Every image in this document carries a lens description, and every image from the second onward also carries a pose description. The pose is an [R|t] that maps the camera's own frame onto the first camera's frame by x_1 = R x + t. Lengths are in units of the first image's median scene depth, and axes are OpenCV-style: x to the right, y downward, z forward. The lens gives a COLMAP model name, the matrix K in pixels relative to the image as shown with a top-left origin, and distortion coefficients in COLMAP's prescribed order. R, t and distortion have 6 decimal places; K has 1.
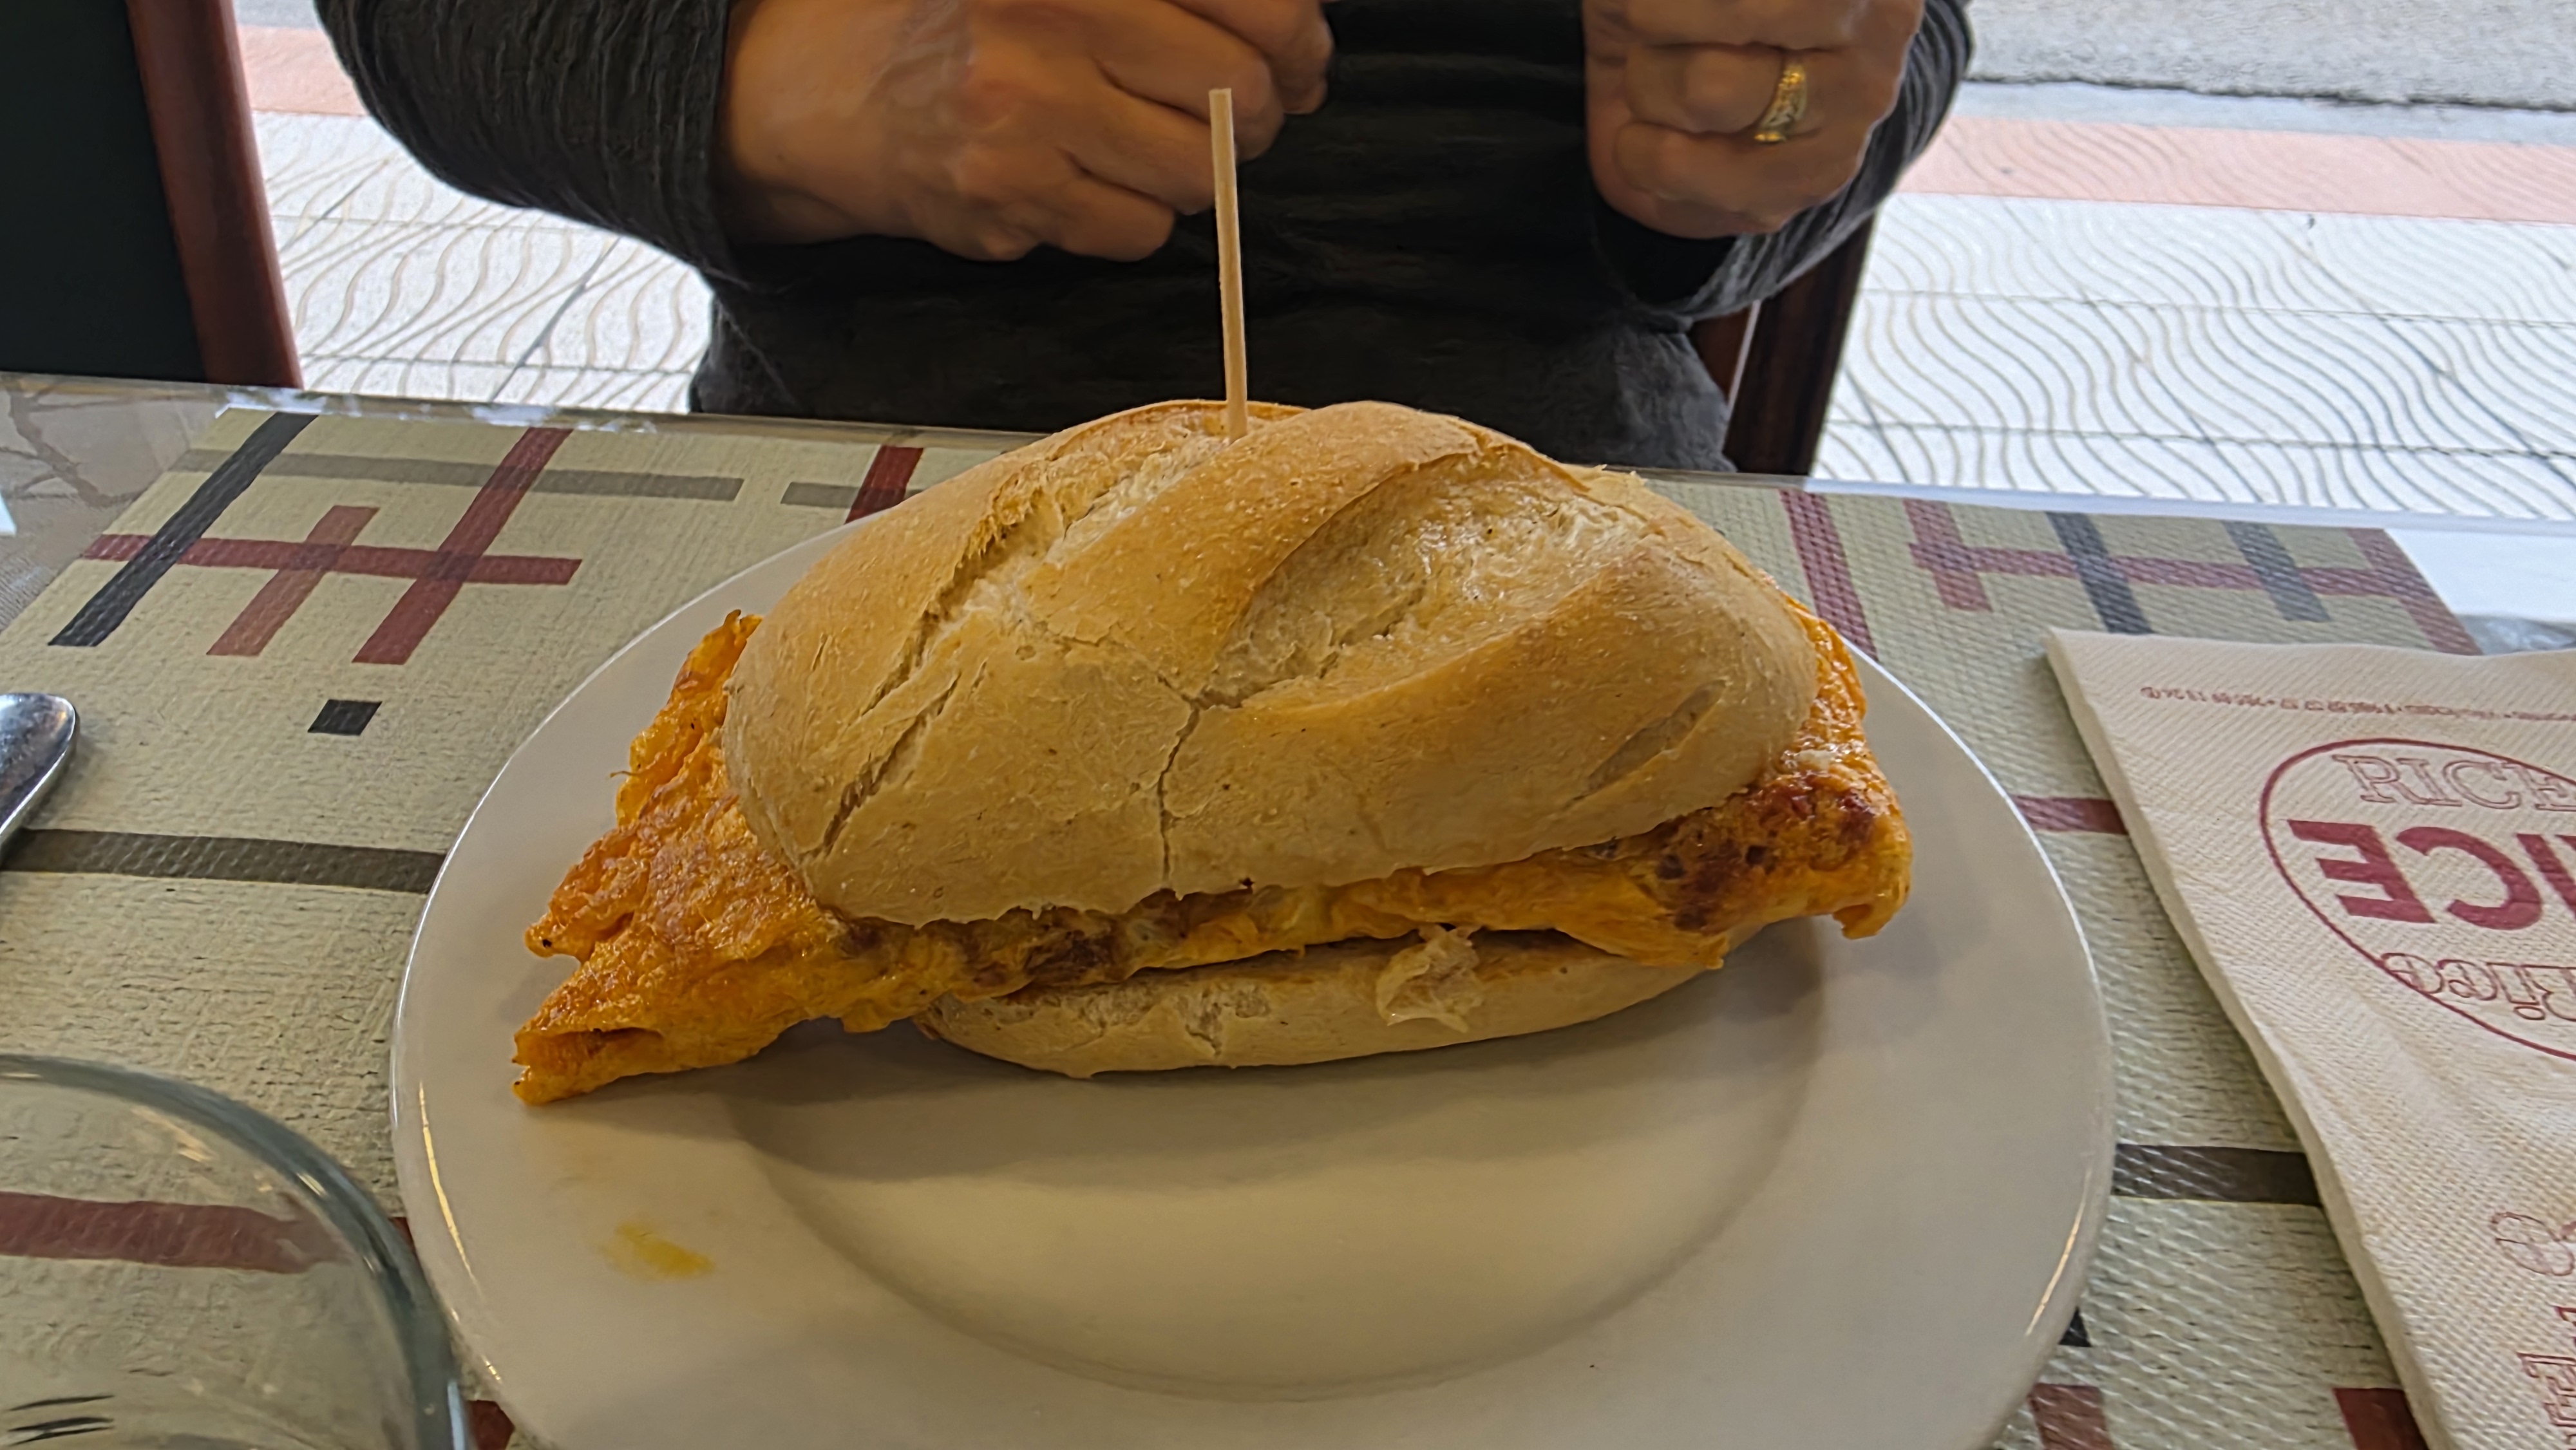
lens RADIAL K [[1770.5, 0, 1291.9], [0, 1770.5, 733.9], [0, 0, 1]] dist [0.006322, -0.000021]
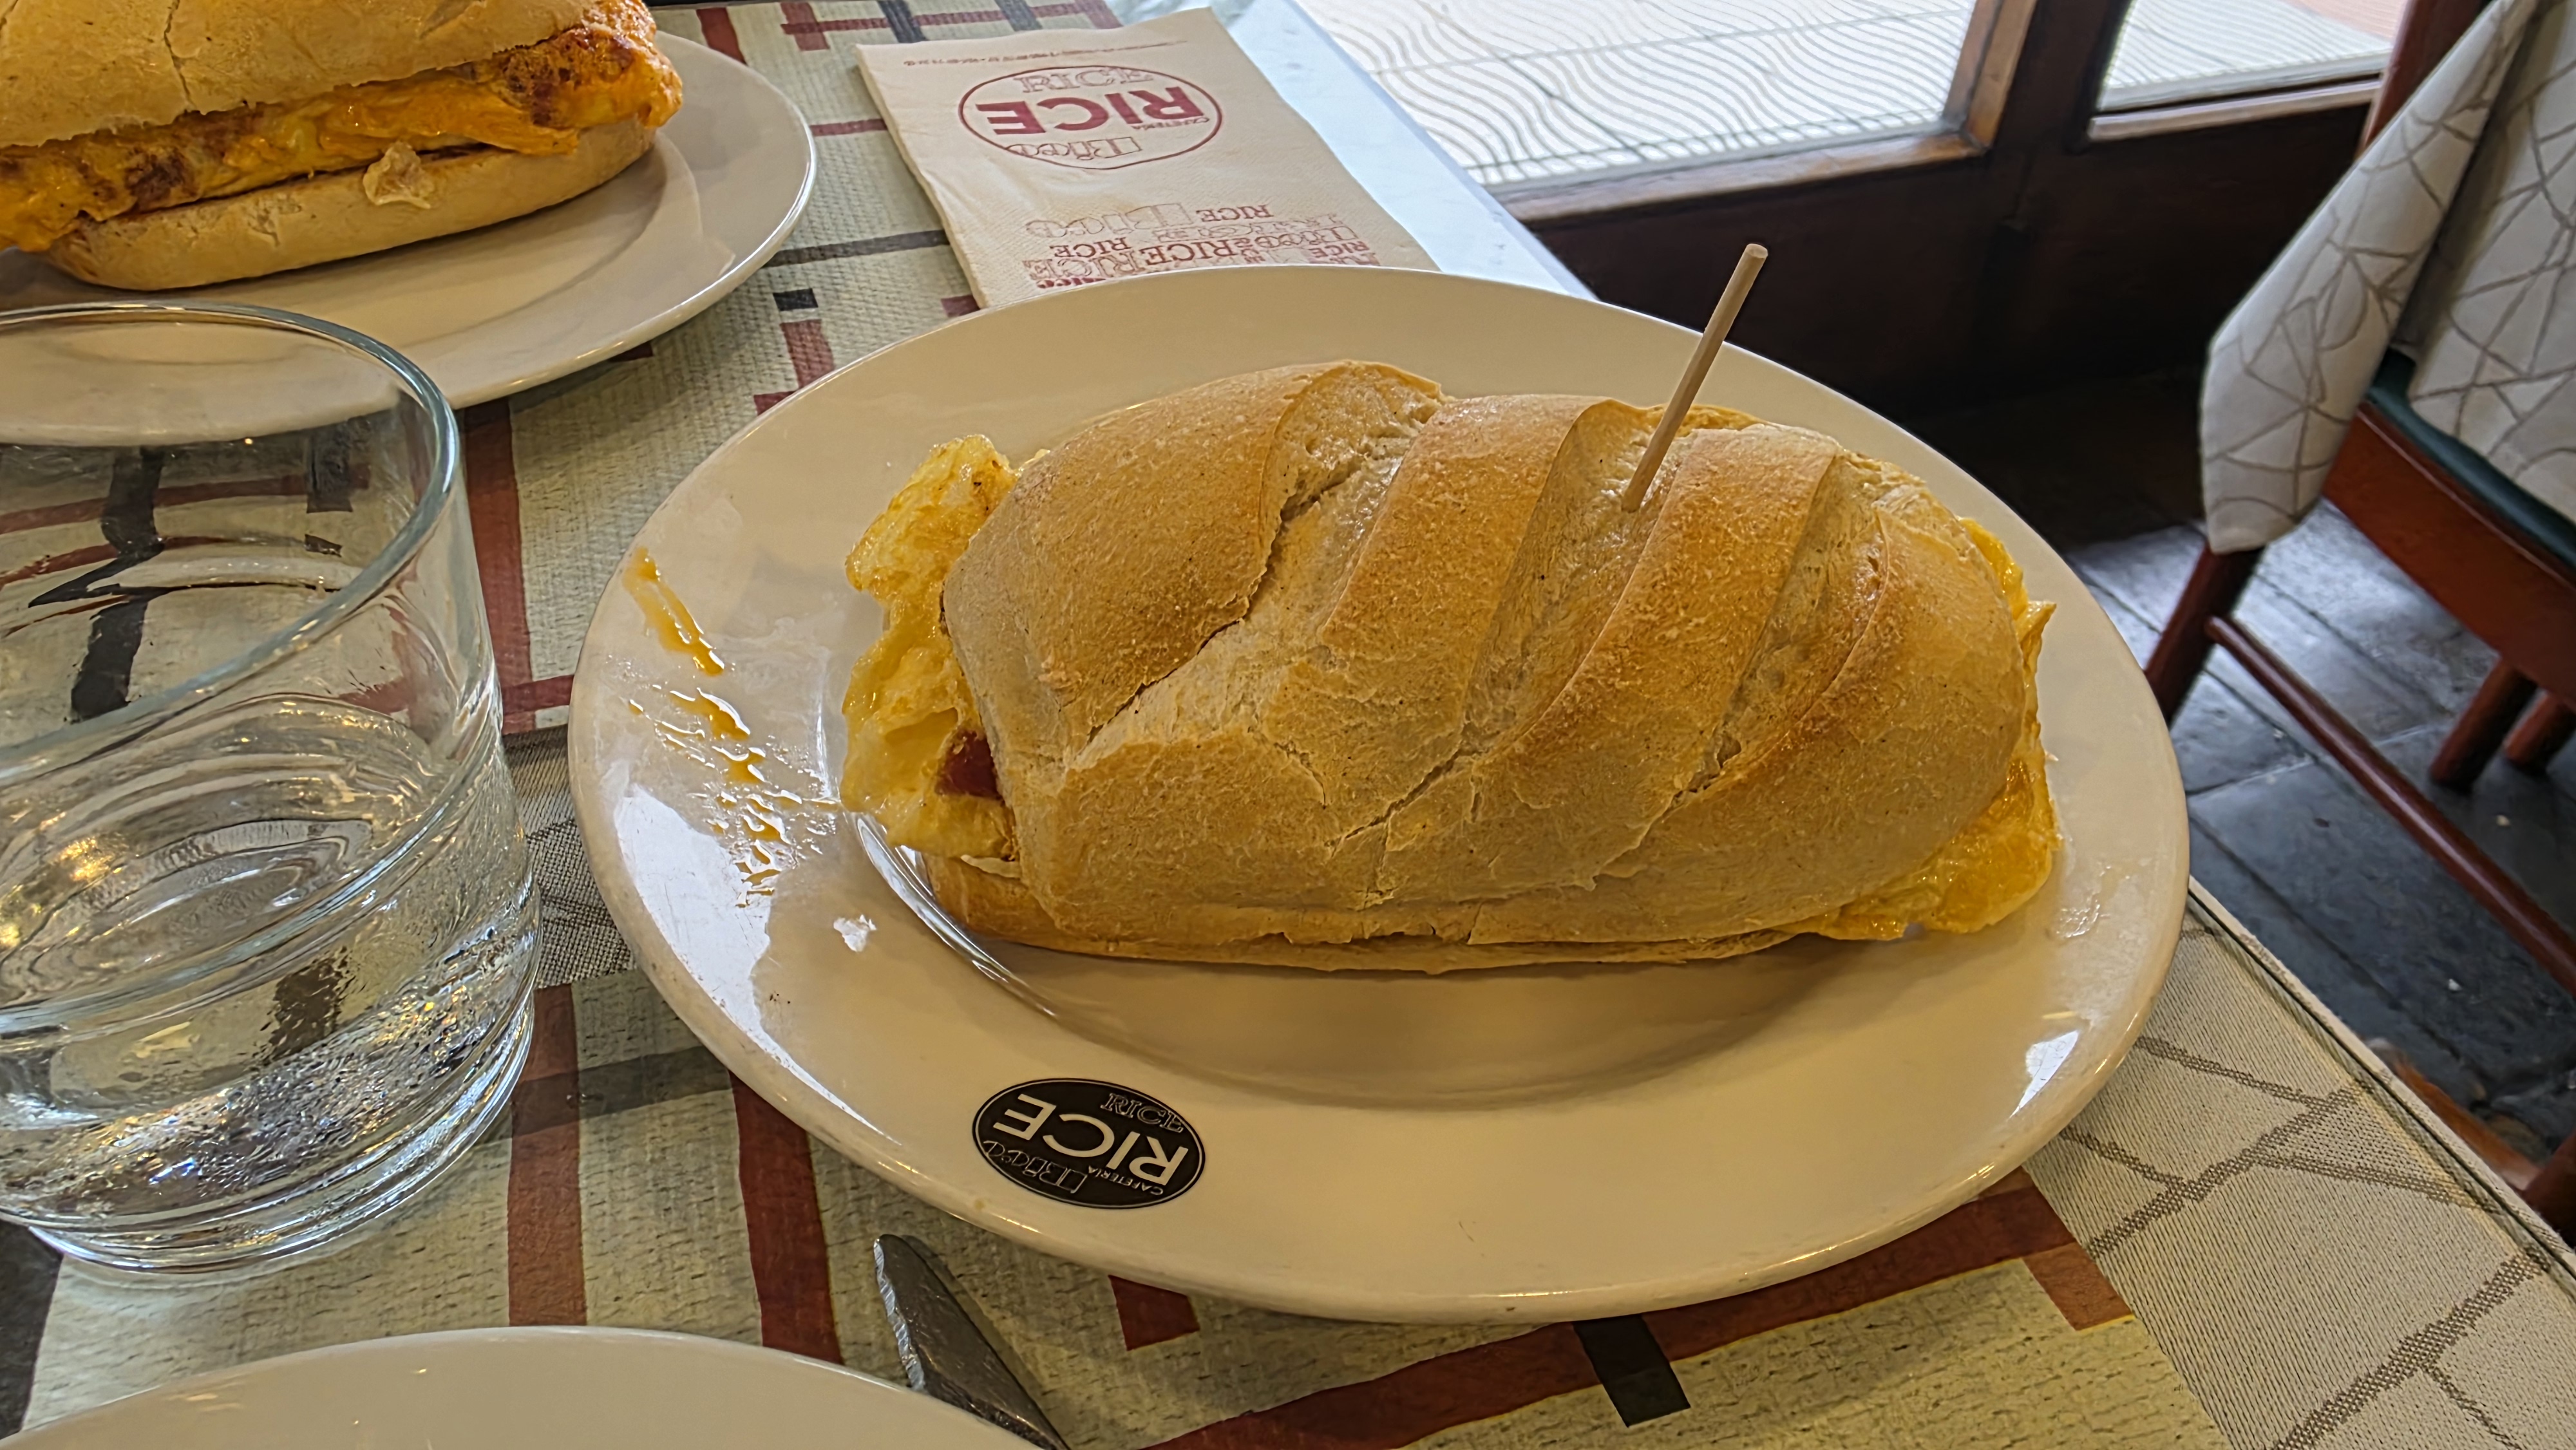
lens RADIAL K [[1770.5, 0, 1285.2], [0, 1770.5, 714.0], [0, 0, 1]] dist [0.006322, -0.000021]
pose [[0.918324, -0.252340, 0.304969, 0.145607], [0.237488, 0.967619, 0.085512, 0.479454], [-0.316672, -0.006102, 0.948516, -0.637359]]
